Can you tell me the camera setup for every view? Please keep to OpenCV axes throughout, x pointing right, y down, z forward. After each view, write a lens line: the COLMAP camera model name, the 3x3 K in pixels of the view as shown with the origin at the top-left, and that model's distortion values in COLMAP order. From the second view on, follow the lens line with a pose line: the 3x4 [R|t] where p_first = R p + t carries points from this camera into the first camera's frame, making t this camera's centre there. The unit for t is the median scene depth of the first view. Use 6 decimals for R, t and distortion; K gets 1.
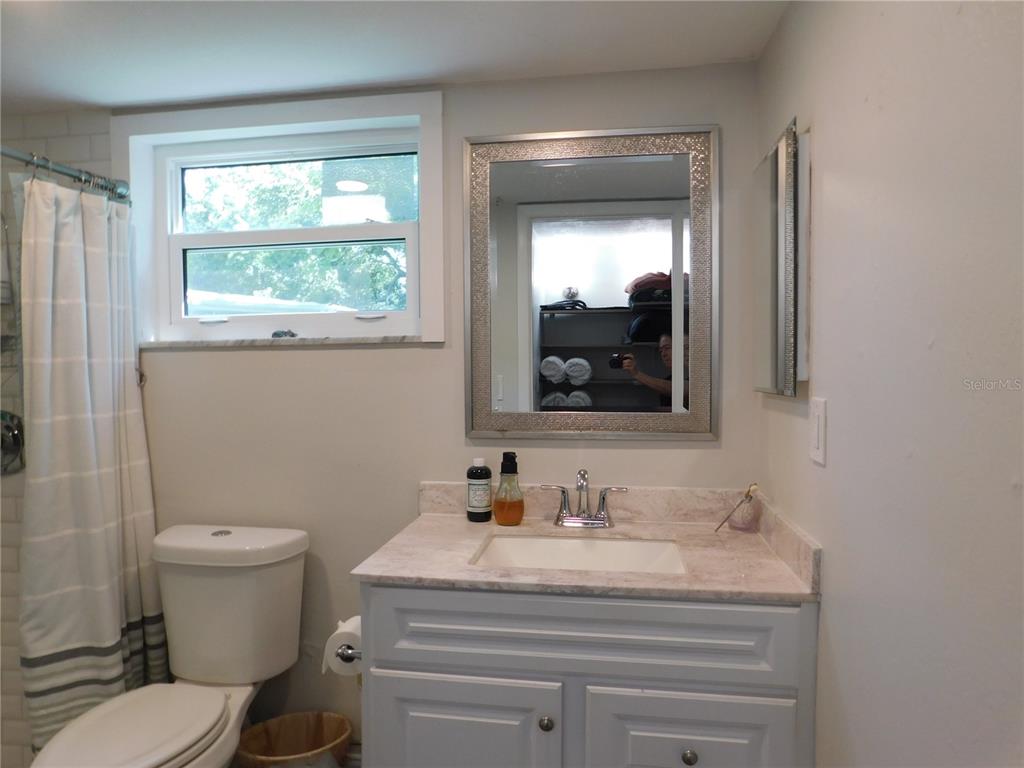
lens RADIAL K [[704.8, 0, 512.0], [0, 704.8, 384.0], [0, 0, 1]] dist [-0.002110, -0.001427]
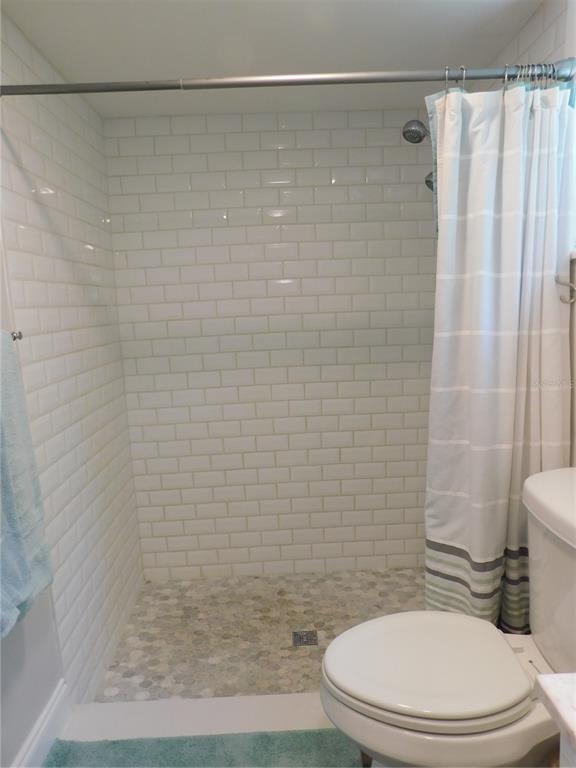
lens RADIAL K [[510.5, 0, 288.0], [0, 510.5, 384.0], [0, 0, 1]] dist [-0.063286, 0.054765]
pose [[0.176075, 0.158625, -0.971512, 0.043050], [-0.004408, 0.987048, 0.160363, 0.004004], [0.984367, -0.023953, 0.174494, 0.606893]]
